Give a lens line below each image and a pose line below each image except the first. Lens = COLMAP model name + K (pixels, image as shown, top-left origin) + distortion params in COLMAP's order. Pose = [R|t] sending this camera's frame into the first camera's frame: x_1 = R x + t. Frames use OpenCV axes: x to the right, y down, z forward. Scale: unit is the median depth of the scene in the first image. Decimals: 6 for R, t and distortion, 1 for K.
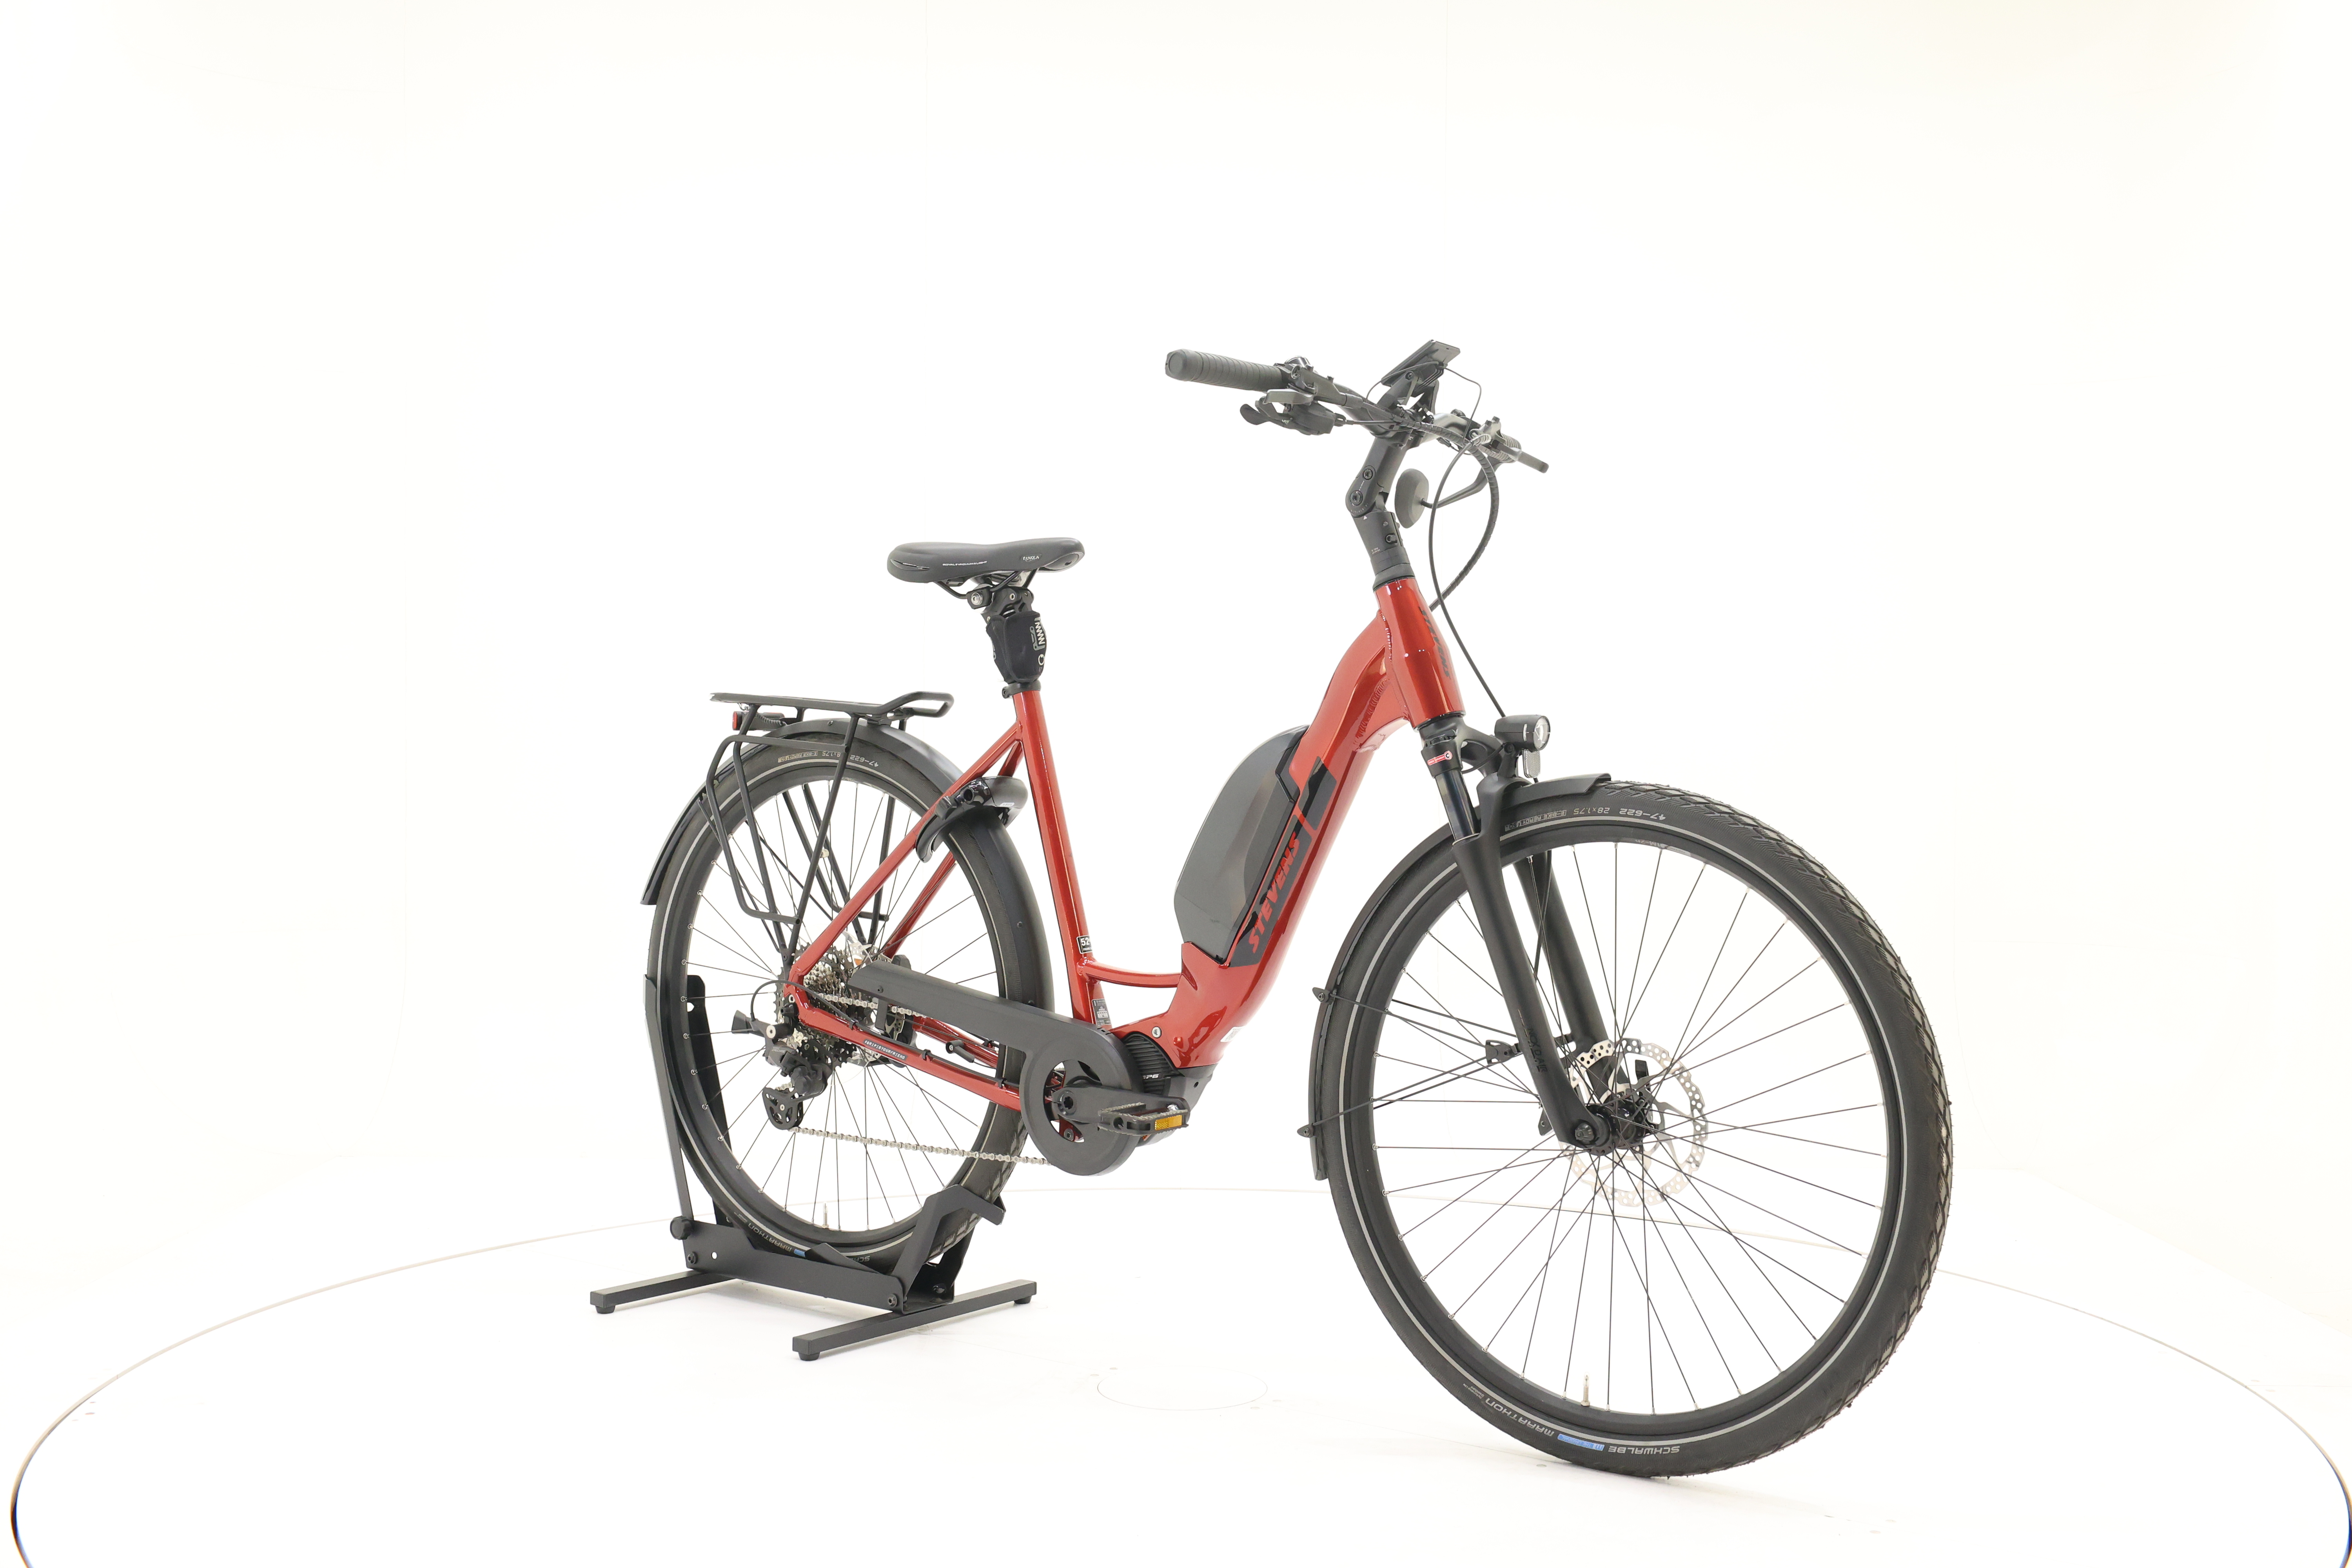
lens RADIAL K [[2529.6, 0, 1178.1], [0, 2529.6, 789.3], [0, 0, 1]] dist [-0.011295, 0.000000]
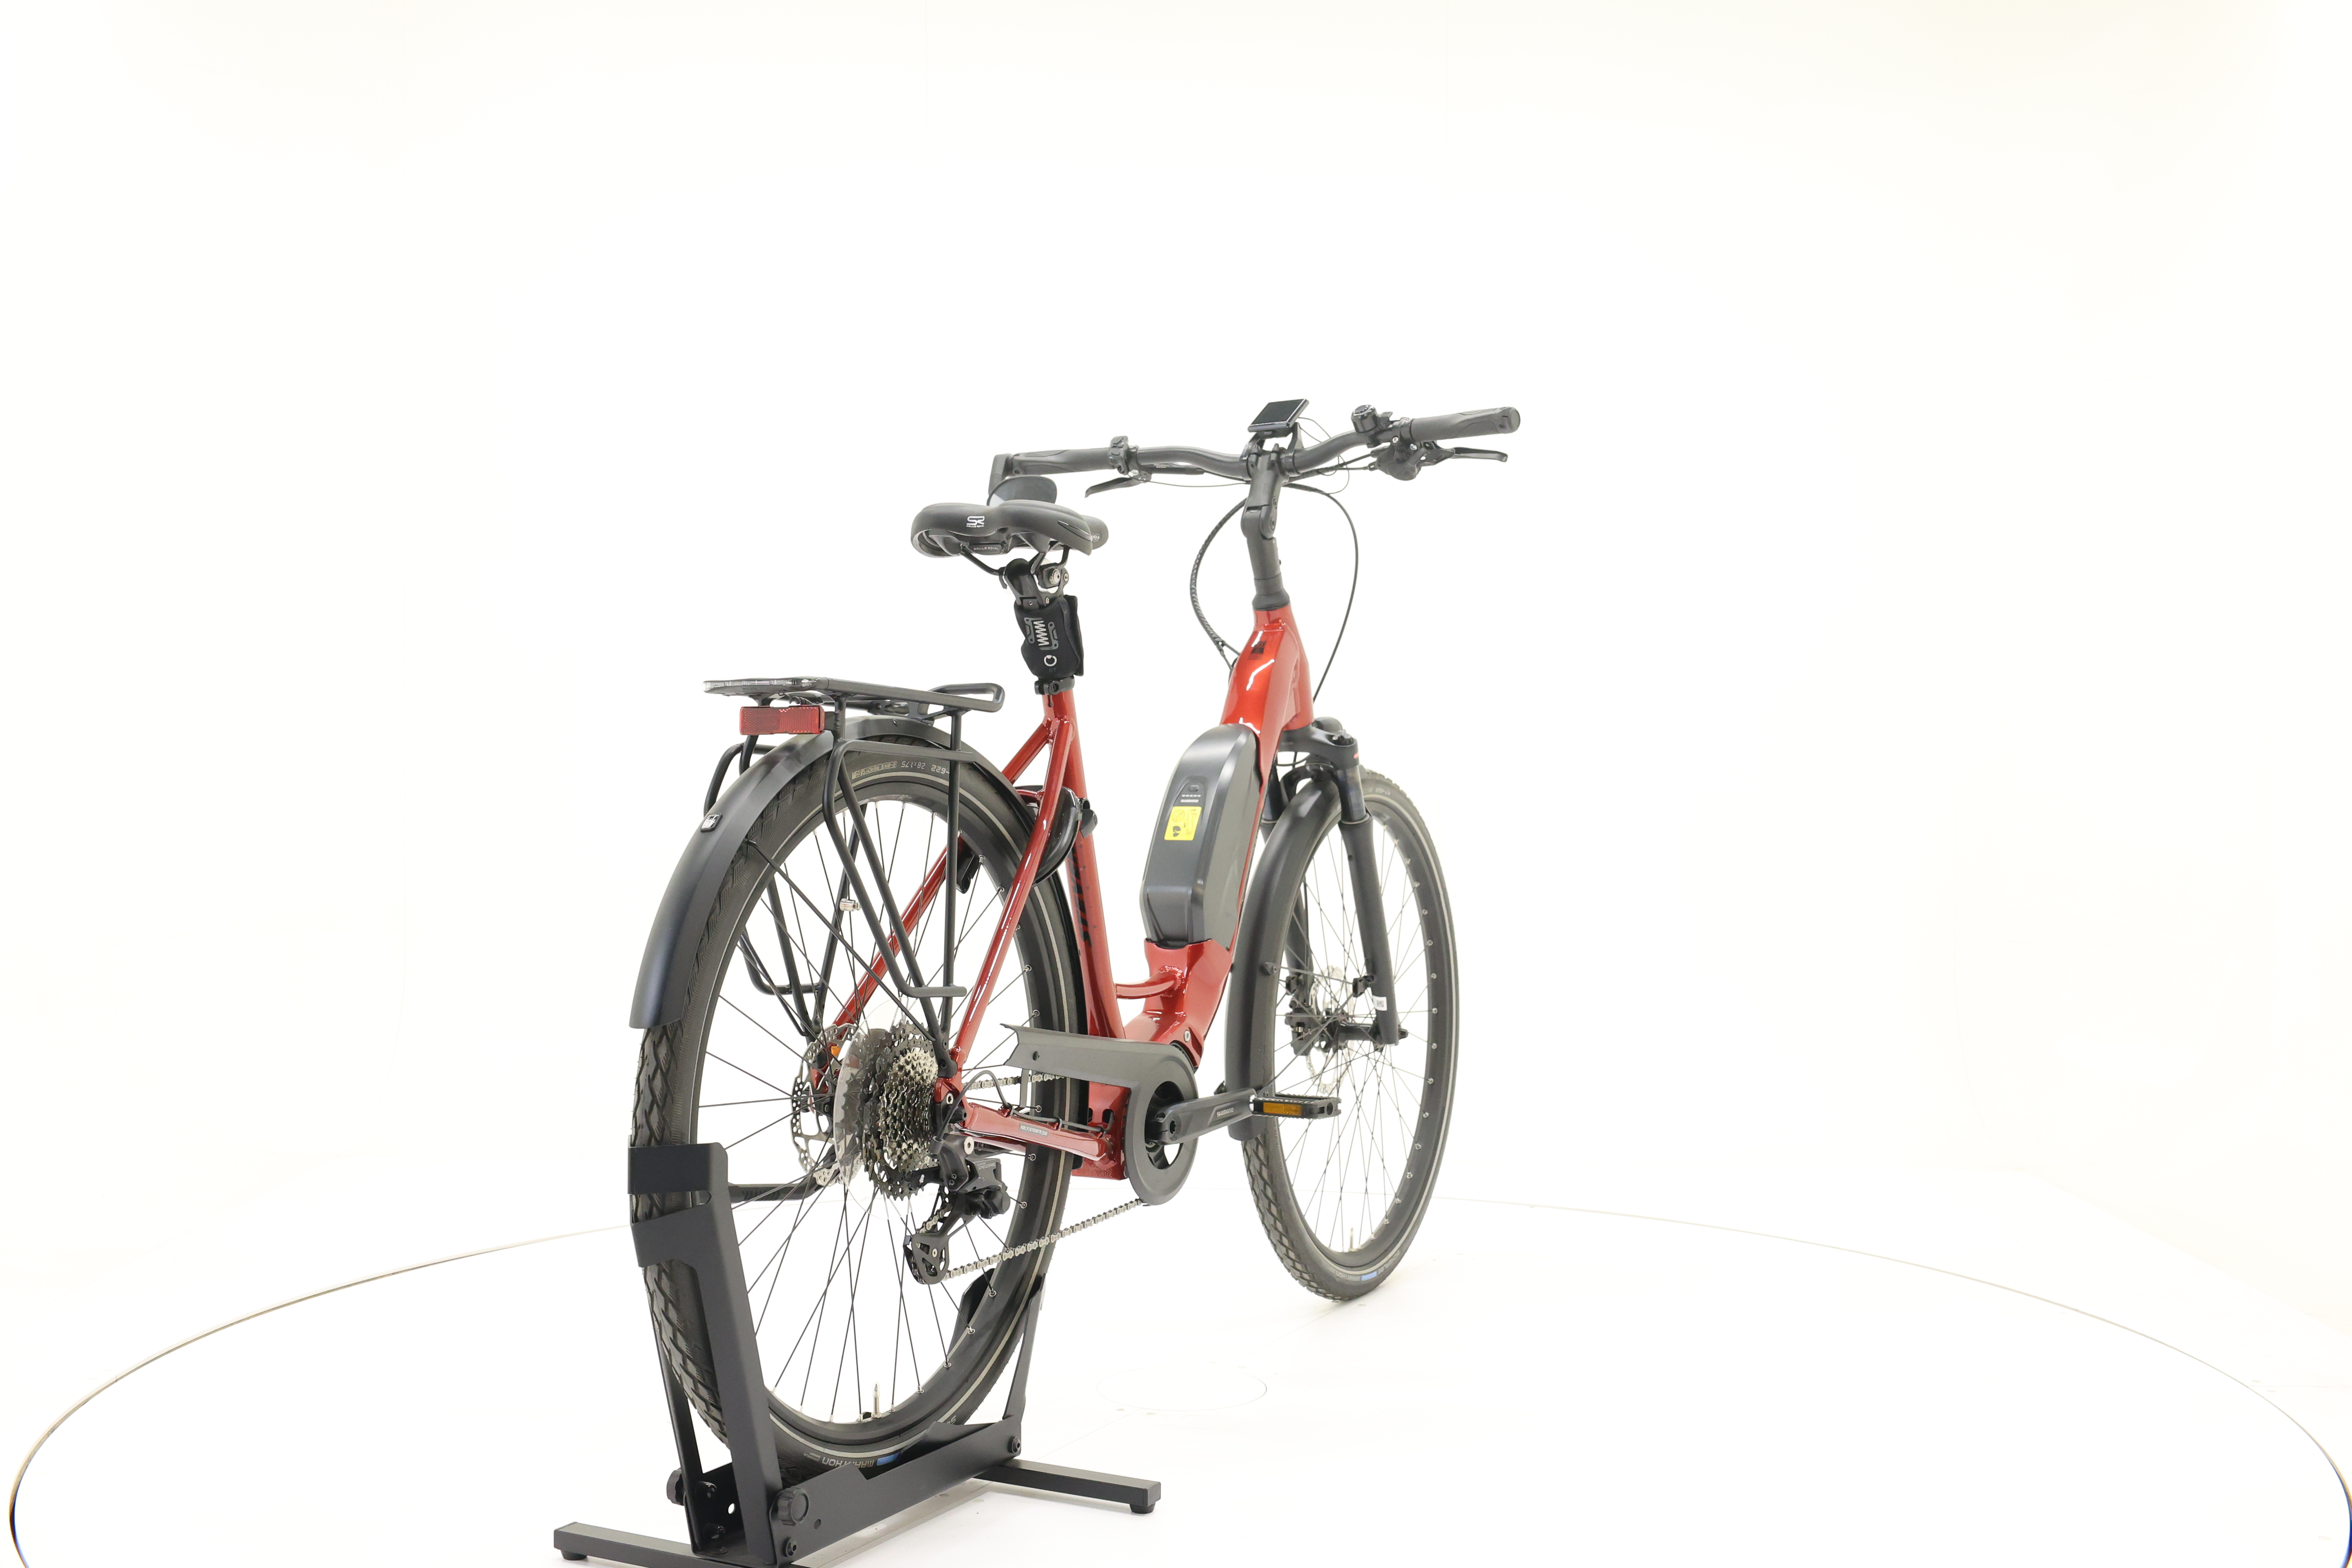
lens RADIAL K [[2529.6, 0, 1174.3], [0, 2529.6, 778.3], [0, 0, 1]] dist [-0.011295, 0.000000]
pose [[-0.174465, -0.023030, 0.984394, -1.021444], [0.020514, 0.999424, 0.027018, -0.032907], [-0.984450, 0.024908, -0.173892, 1.225277]]
